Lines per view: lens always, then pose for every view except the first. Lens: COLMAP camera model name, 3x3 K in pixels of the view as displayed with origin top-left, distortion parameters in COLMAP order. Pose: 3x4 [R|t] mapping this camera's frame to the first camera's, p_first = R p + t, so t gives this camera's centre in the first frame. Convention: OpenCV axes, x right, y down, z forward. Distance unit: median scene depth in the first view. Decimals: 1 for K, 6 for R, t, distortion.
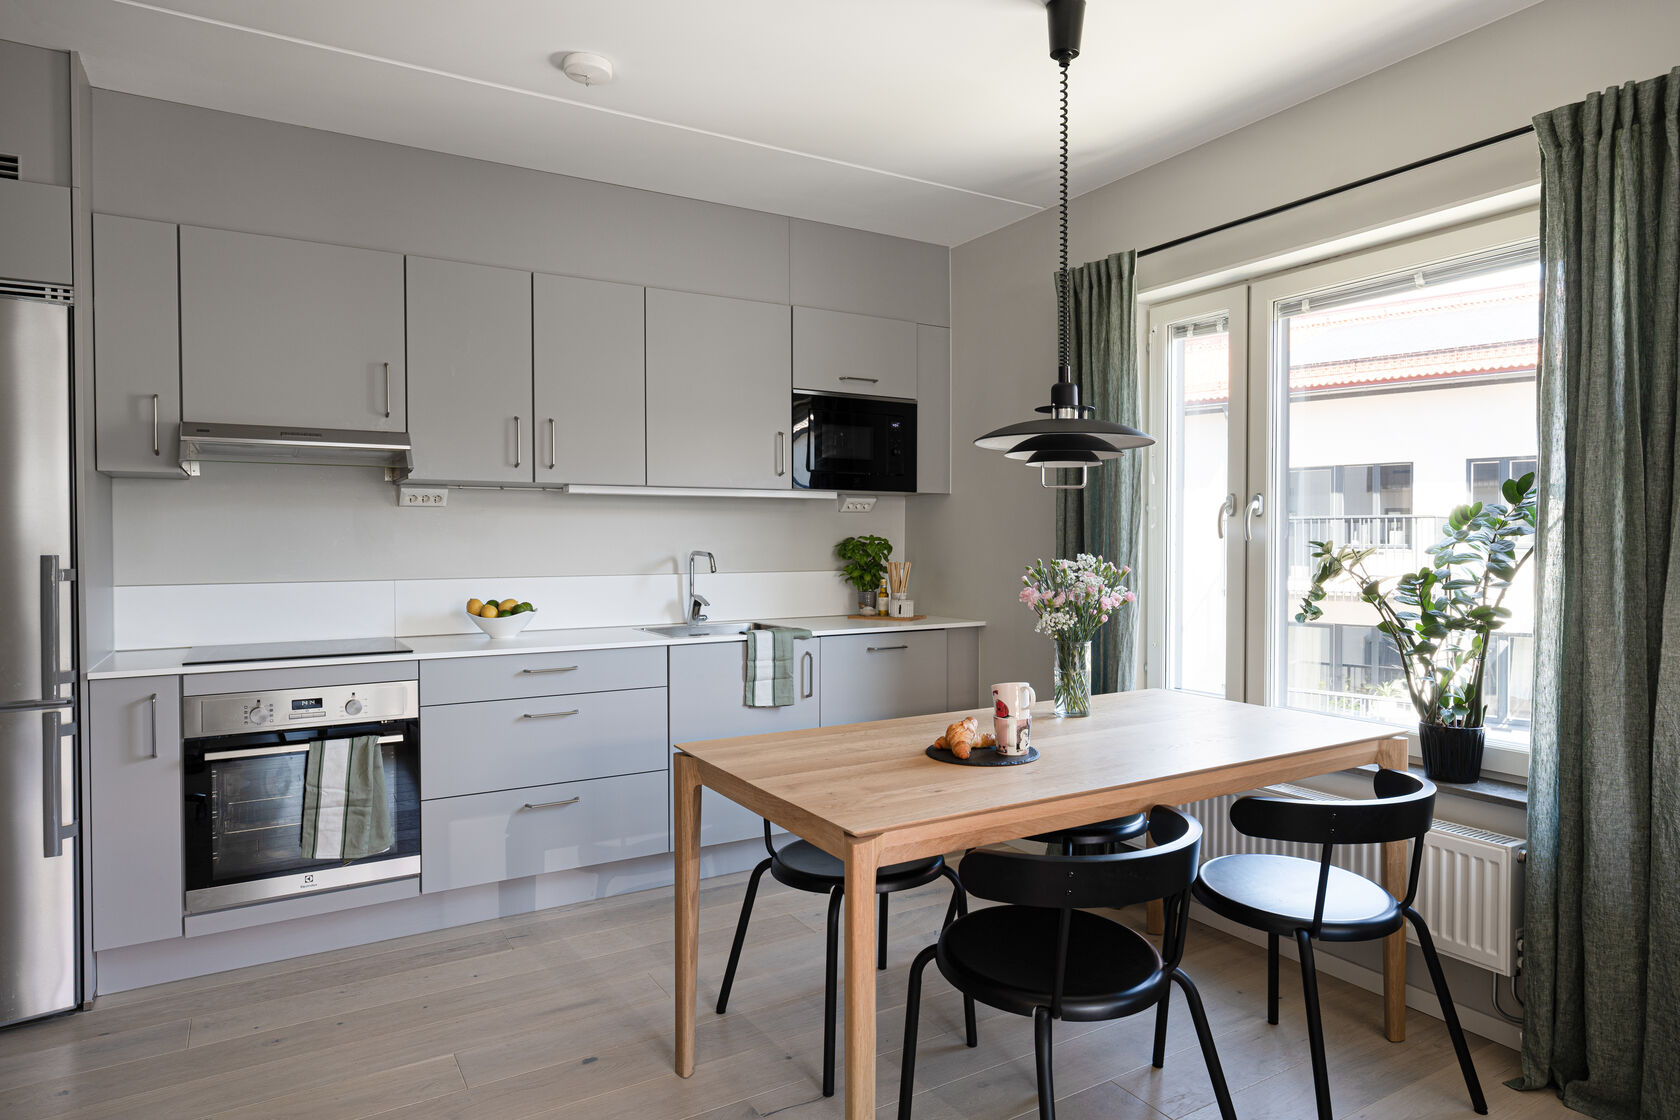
lens RADIAL K [[979.4, 0, 840.9], [0, 979.4, 549.9], [0, 0, 1]] dist [-0.013970, 0.010104]
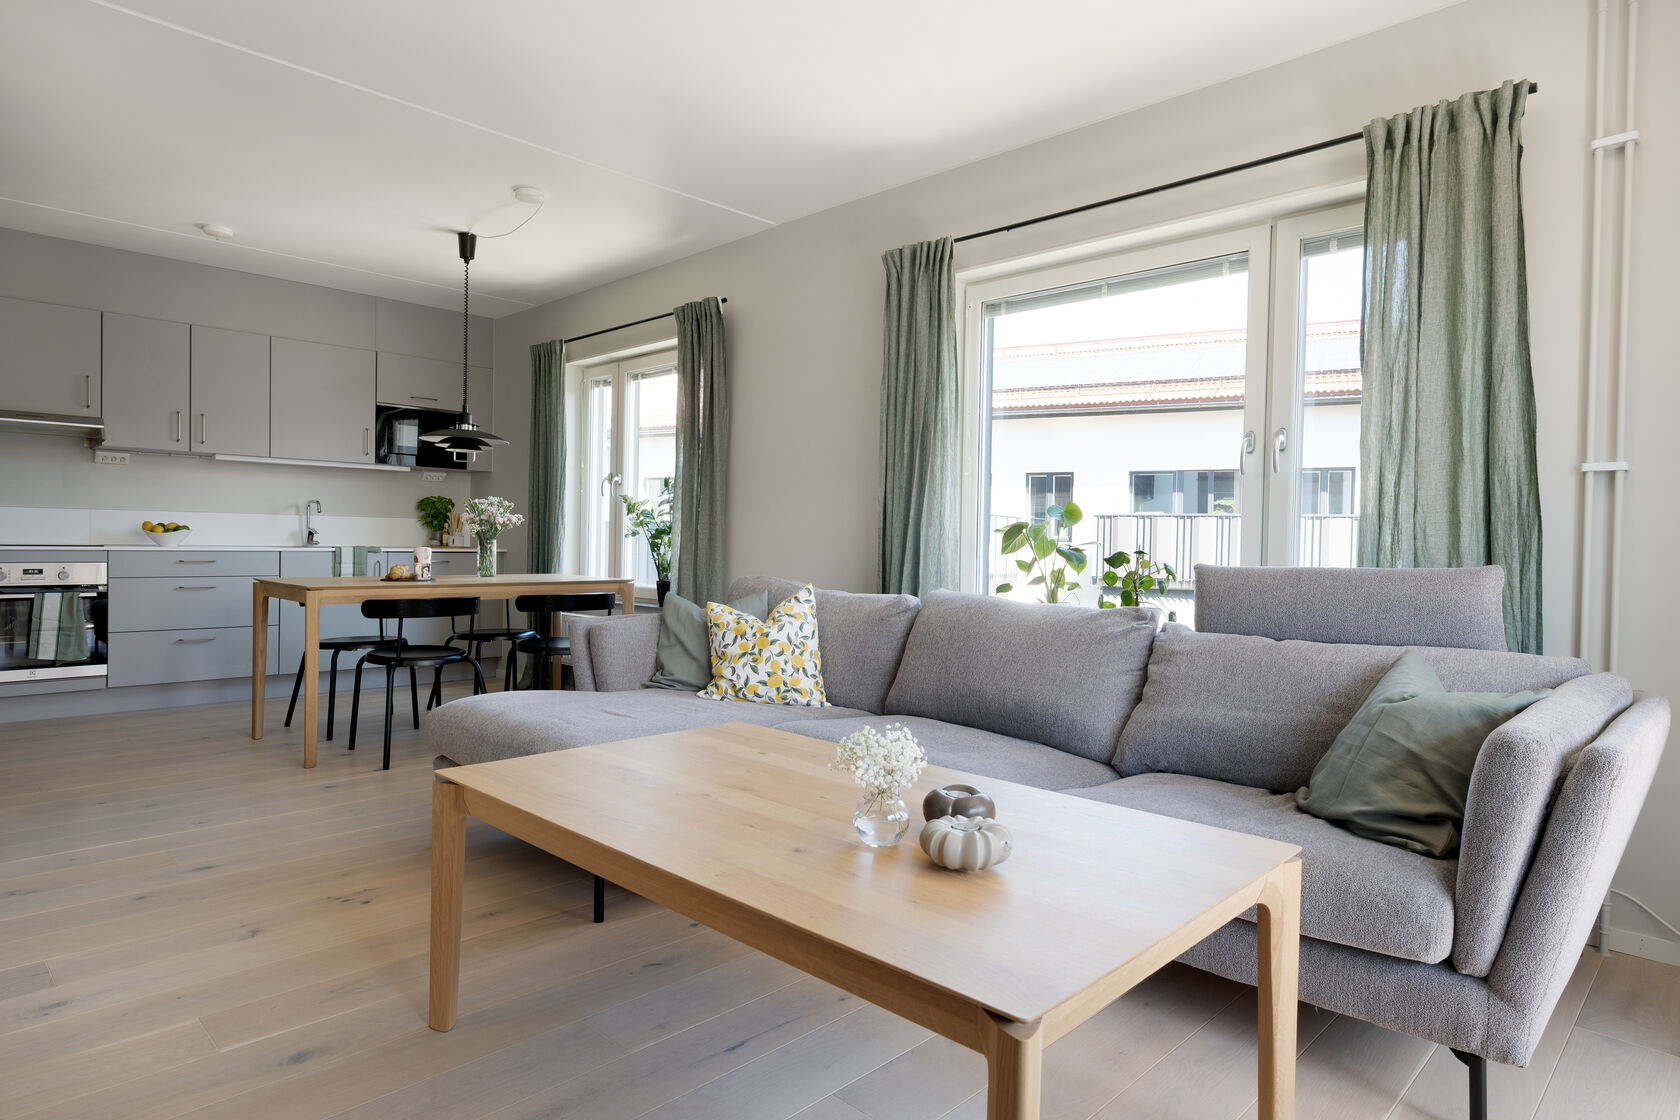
lens RADIAL K [[952.5, 0, 835.9], [0, 952.5, 550.8], [0, 0, 1]] dist [0.005926, -0.000020]
pose [[0.968545, 0.016463, 0.248292, 0.410013], [-0.017012, 0.999855, 0.000067, 0.095286], [-0.248255, -0.004289, 0.968685, -0.993985]]
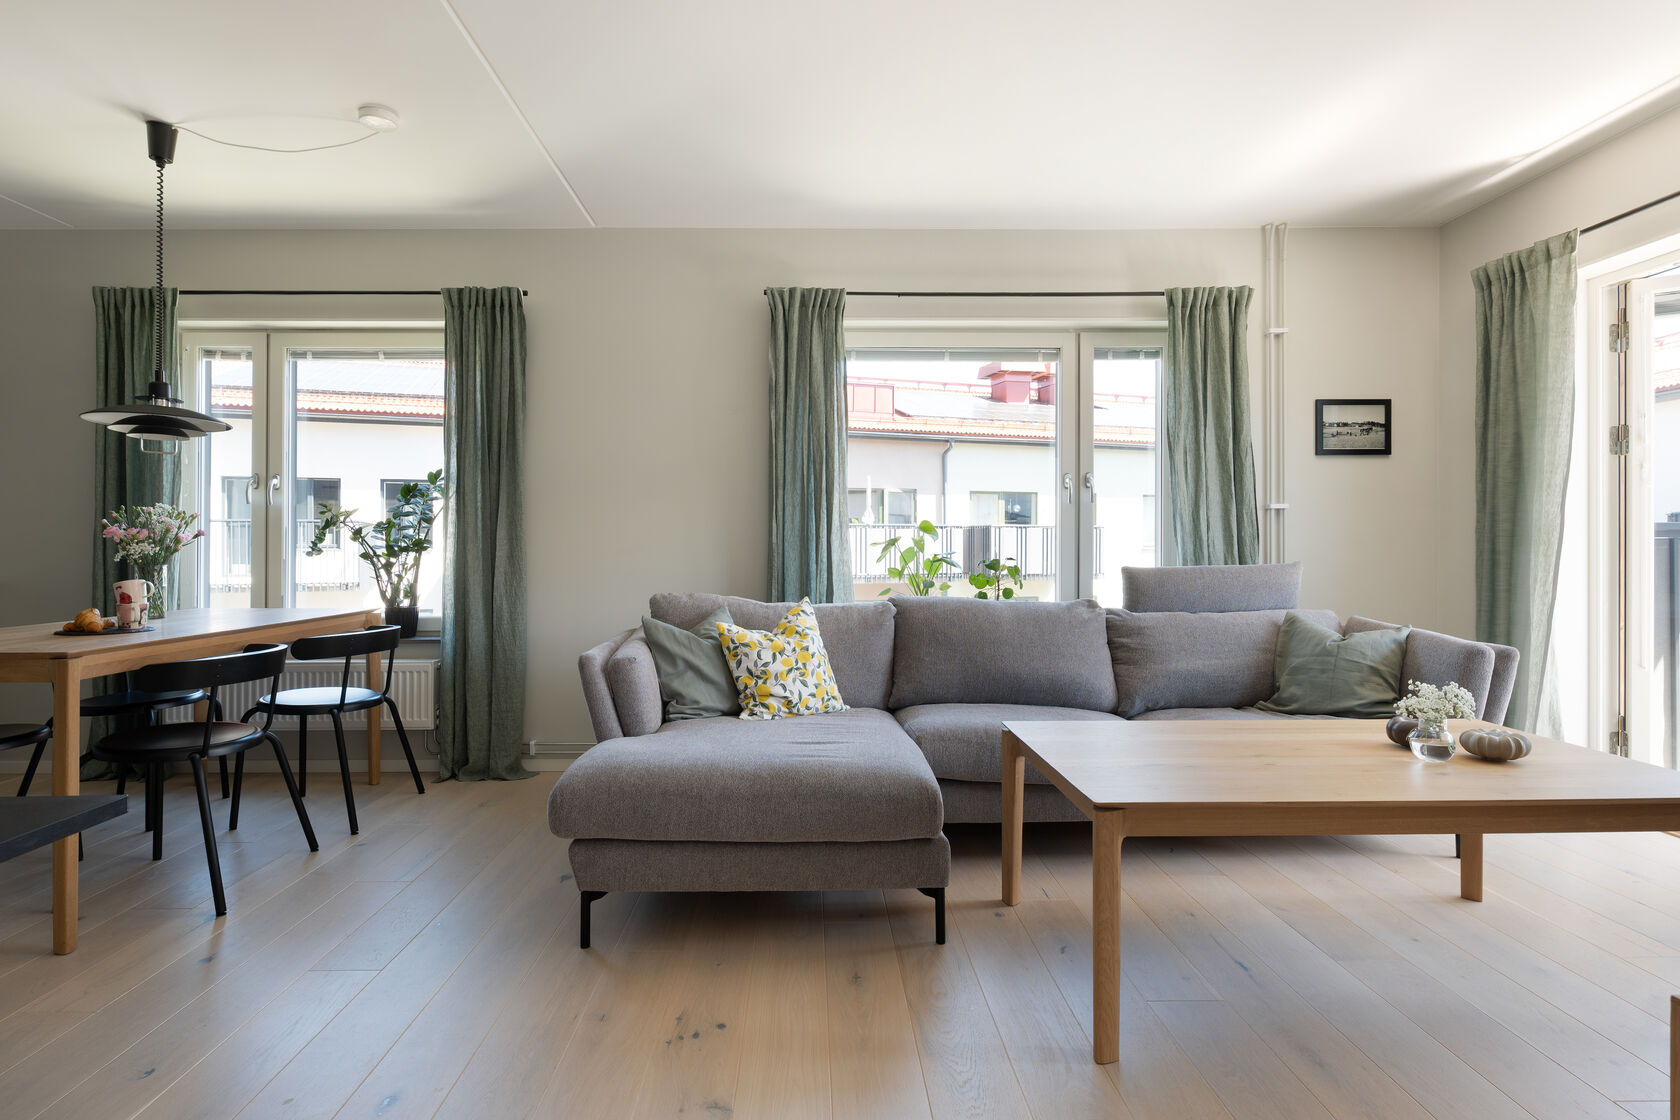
lens RADIAL K [[857.1, 0, 803.7], [0, 857.1, 549.4], [0, 0, 1]] dist [0.002049, 0.000050]
pose [[0.510166, 0.000714, 0.860075, -0.316346], [0.010257, 0.999924, -0.006913, 0.081396], [-0.860015, 0.012348, 0.510120, -0.395428]]
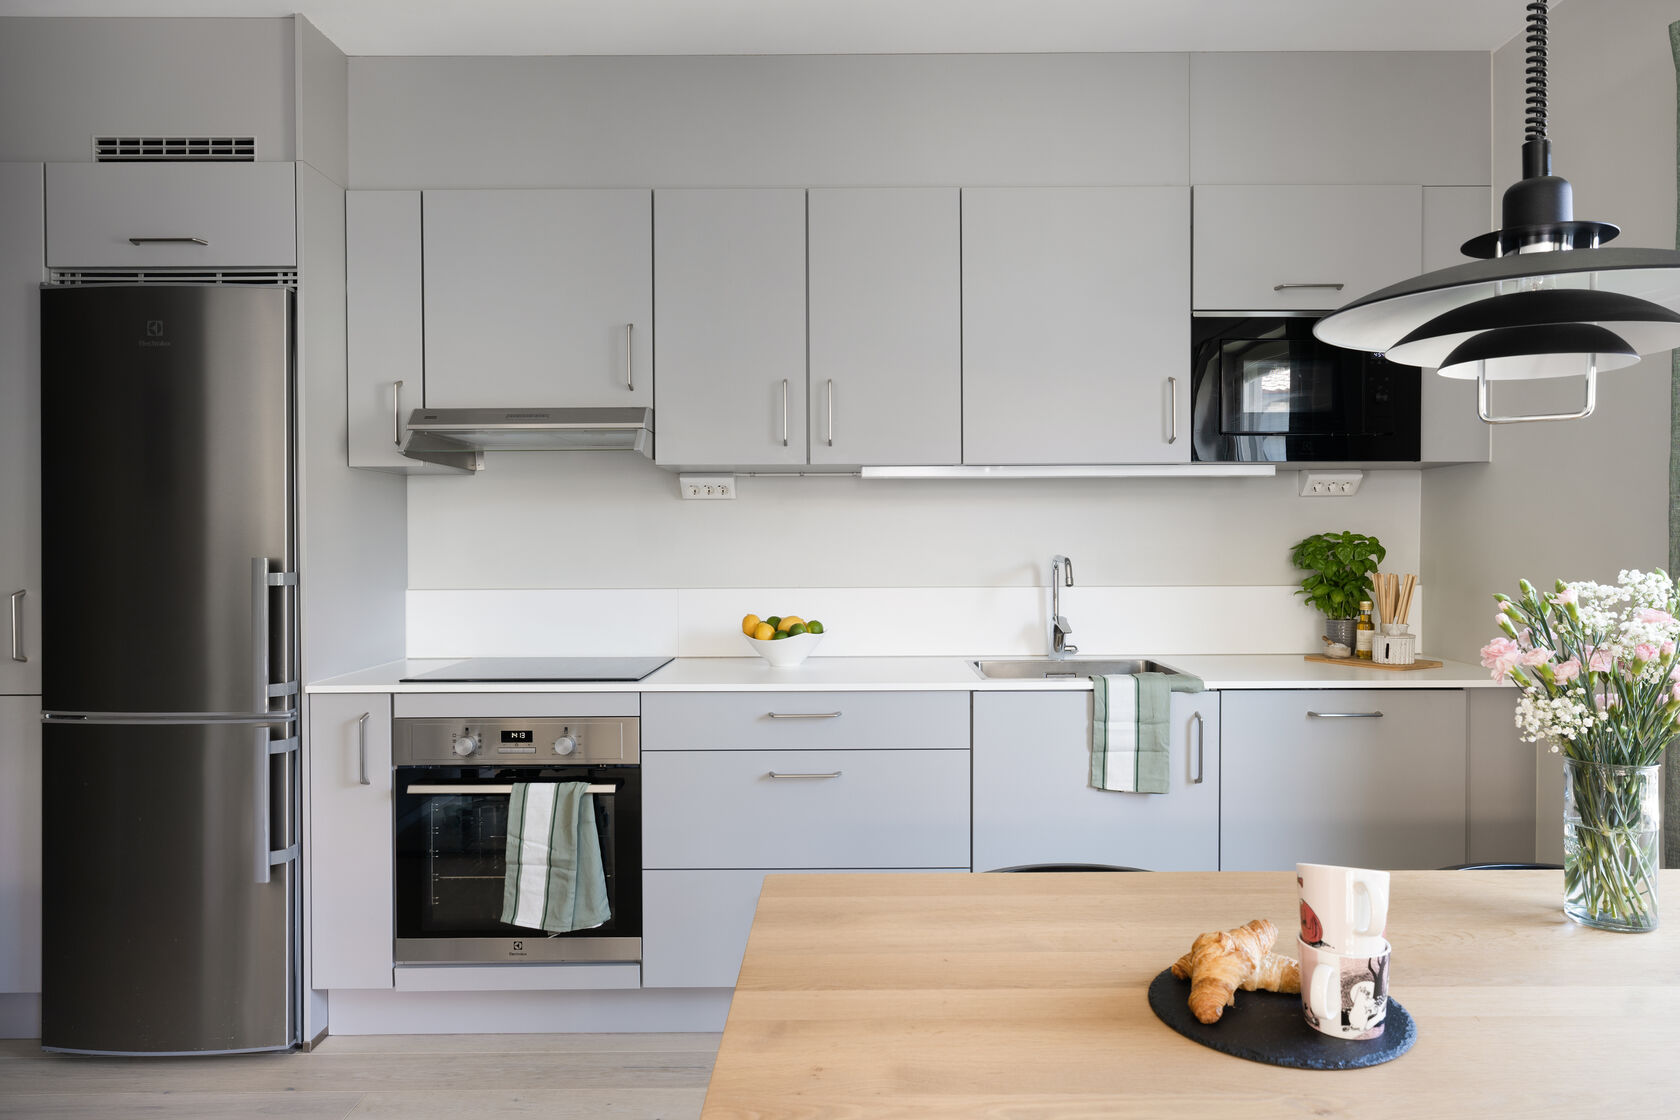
lens RADIAL K [[1073.1, 0, 861.7], [0, 1073.1, 552.8], [0, 0, 1]] dist [-0.005771, 0.003988]
pose [[0.859245, 0.004234, -0.511547, 0.176504], [-0.002867, 0.999990, 0.003463, -0.004023], [0.511557, -0.001509, 0.859248, 0.359029]]
